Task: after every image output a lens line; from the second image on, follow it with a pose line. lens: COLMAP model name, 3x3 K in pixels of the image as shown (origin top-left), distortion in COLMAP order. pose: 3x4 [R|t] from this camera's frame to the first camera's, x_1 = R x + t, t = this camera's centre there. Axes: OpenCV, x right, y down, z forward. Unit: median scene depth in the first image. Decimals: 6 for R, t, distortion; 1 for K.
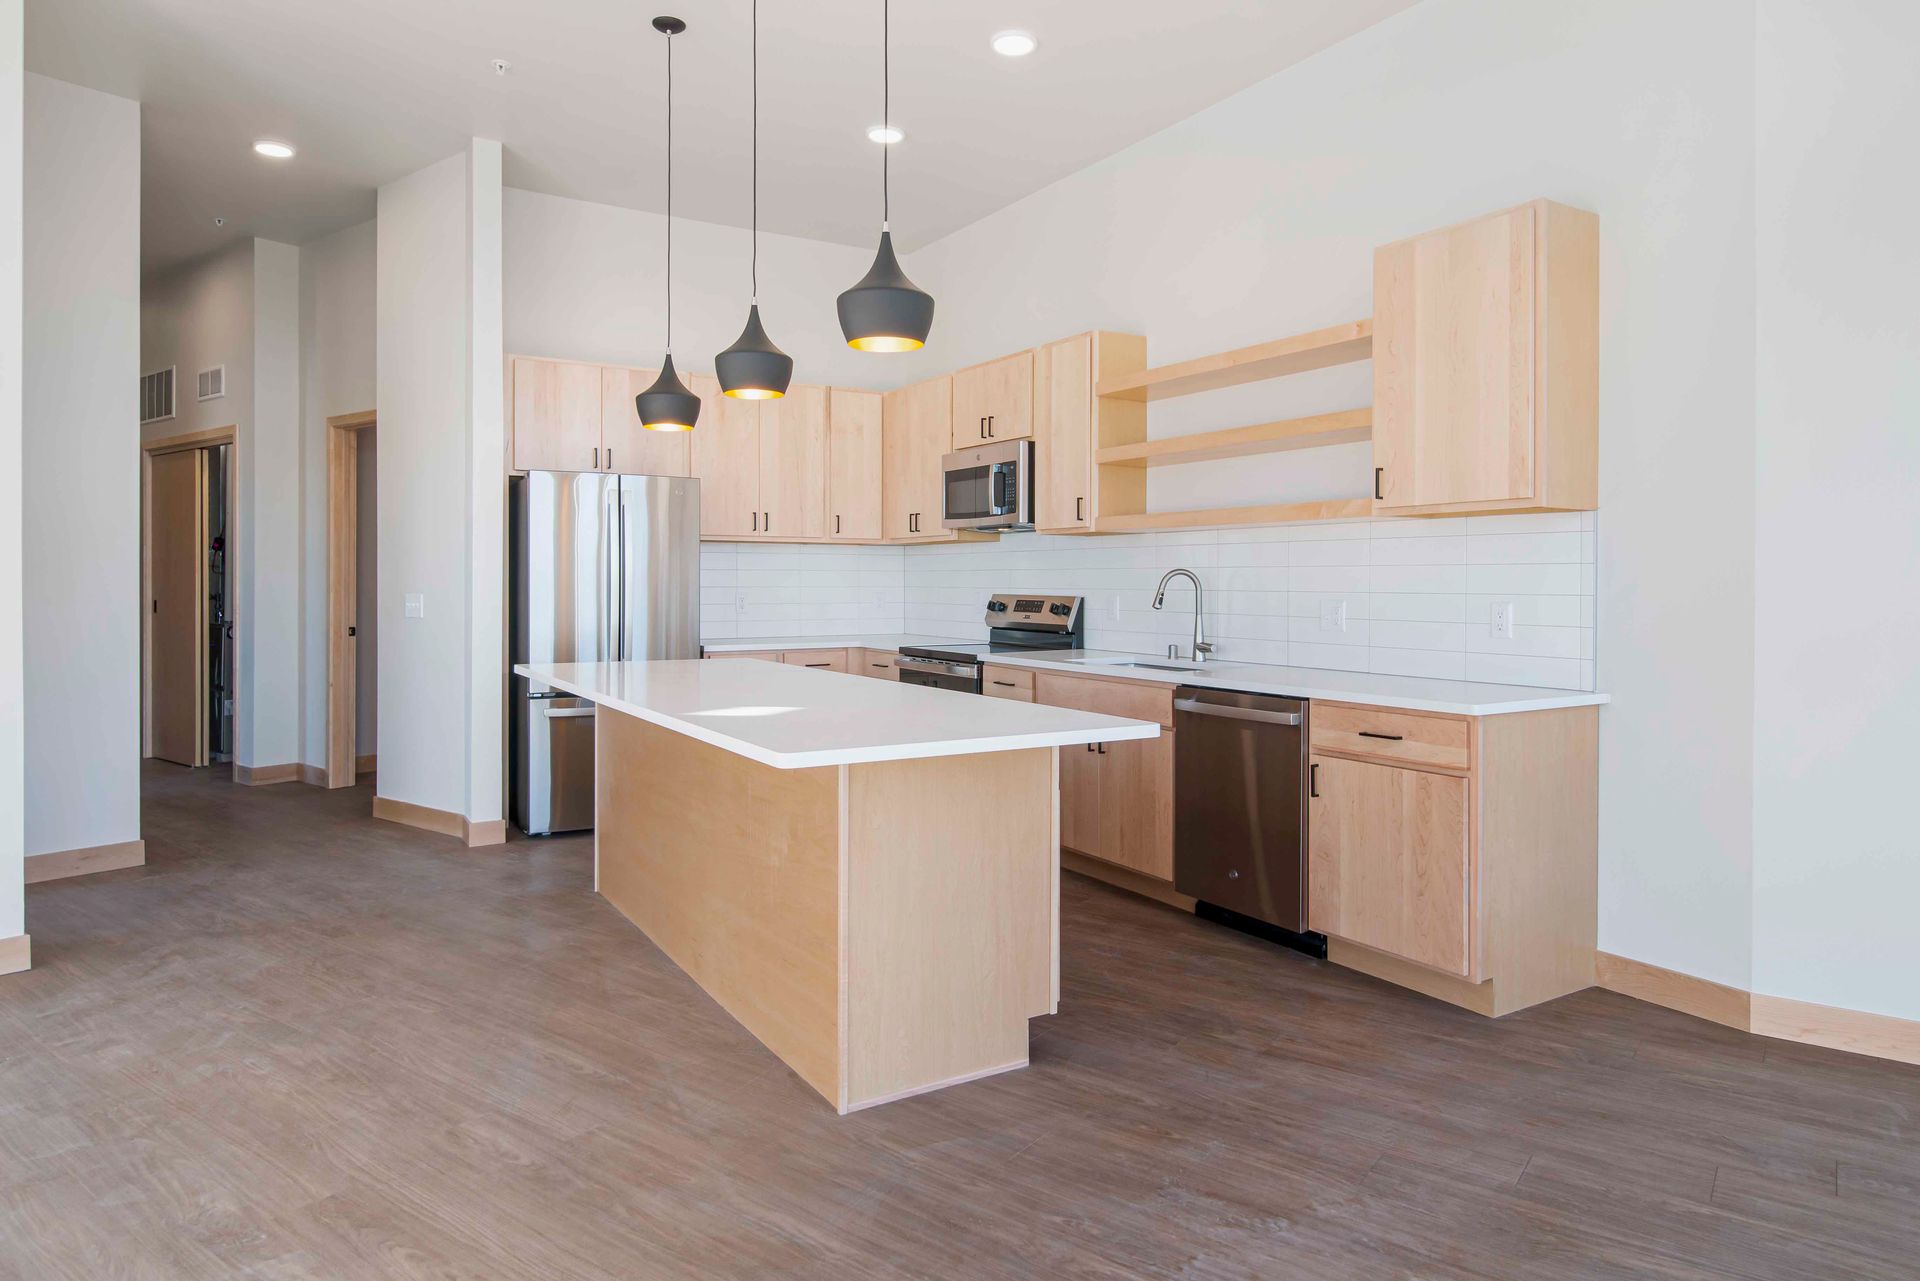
lens RADIAL K [[1140.8, 0, 956.9], [0, 1140.8, 609.3], [0, 0, 1]] dist [0.001227, 0.000606]
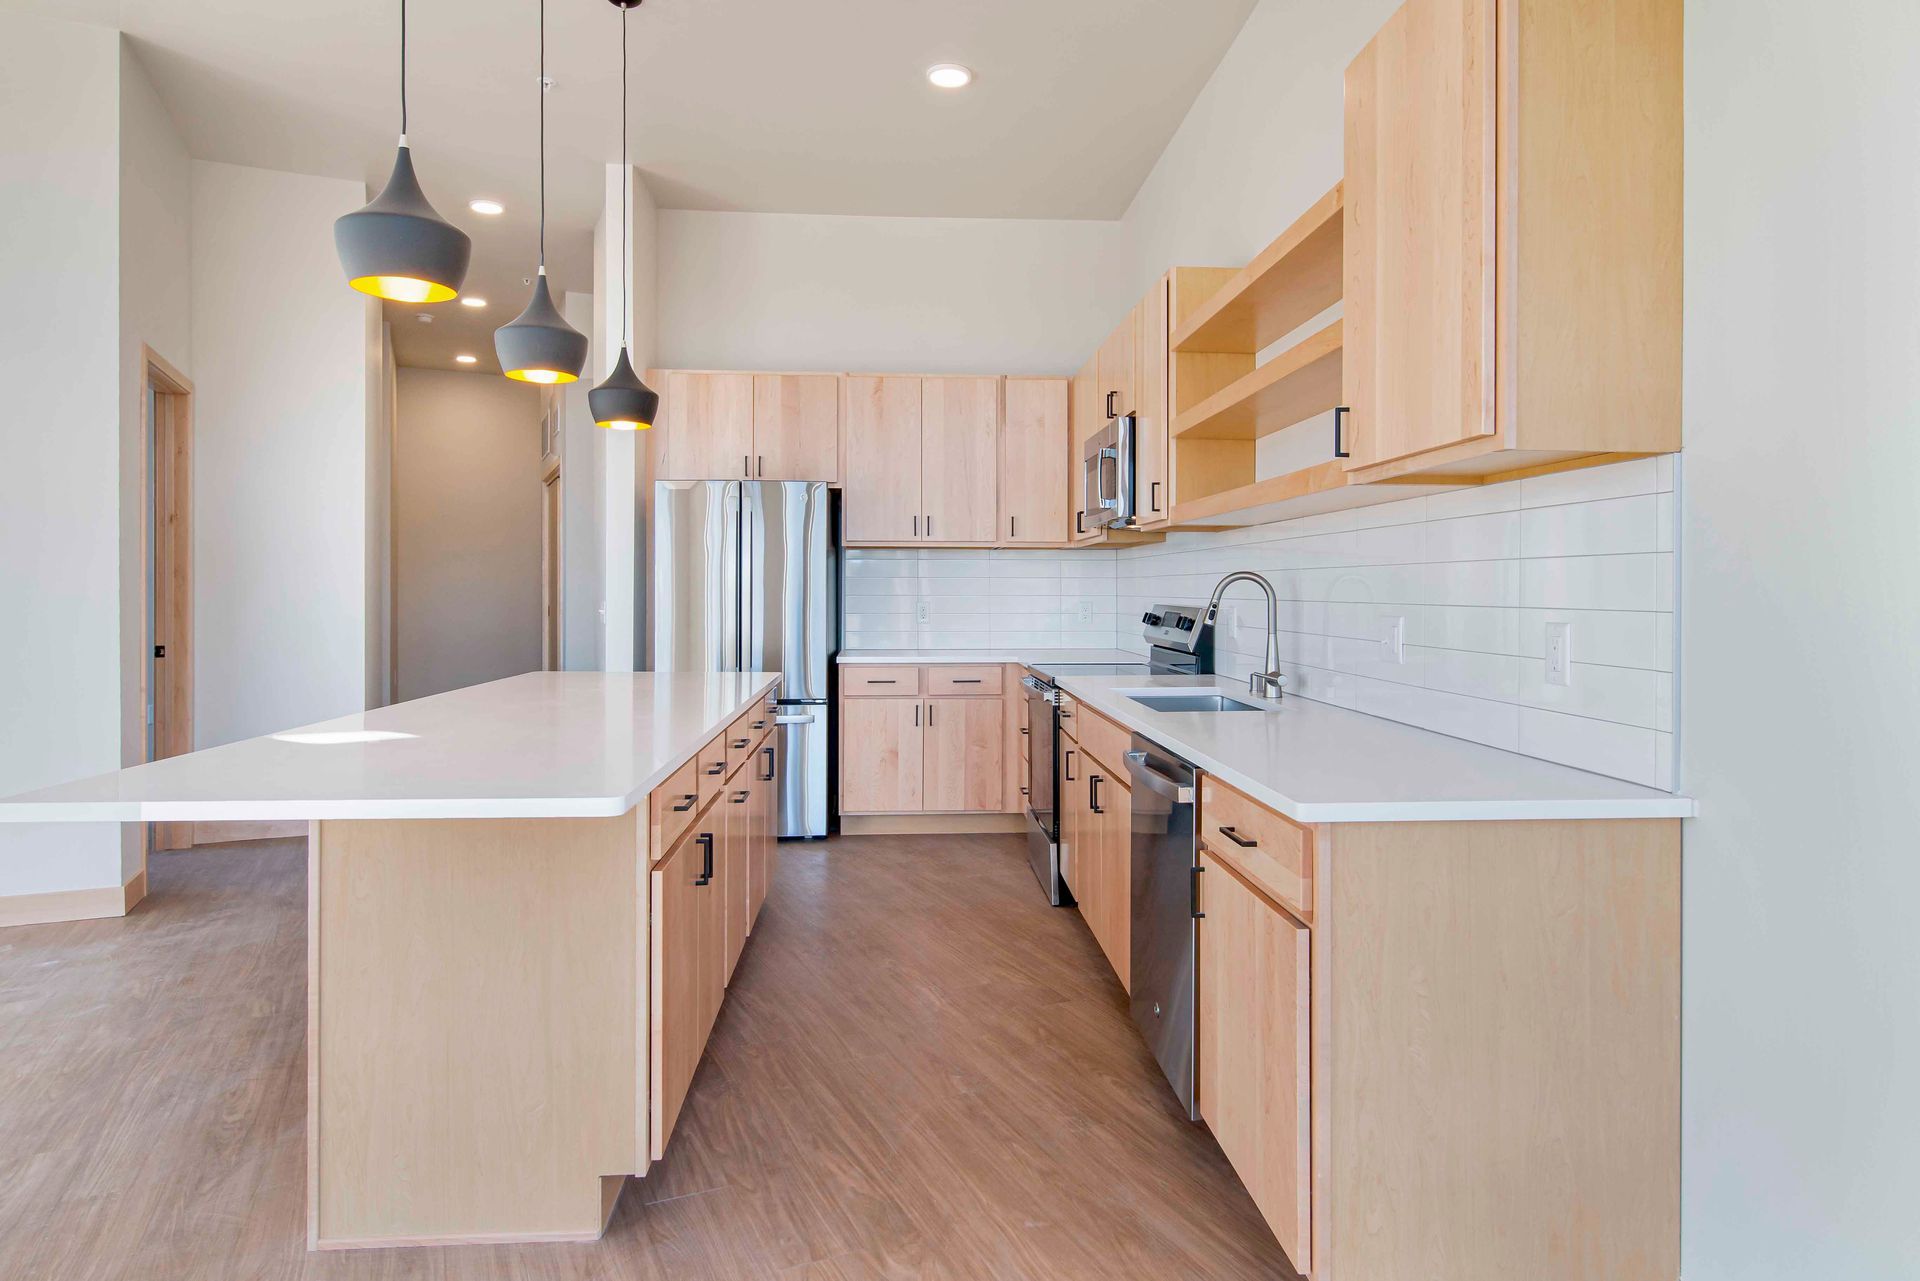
lens RADIAL K [[1103.8, 0, 961.3], [0, 1103.8, 608.9], [0, 0, 1]] dist [0.001737, 0.000017]
pose [[0.887084, 0.006641, -0.461560, 0.362513], [-0.010417, 0.999930, -0.005633, -0.005073], [0.461491, 0.009805, 0.887091, 0.282840]]
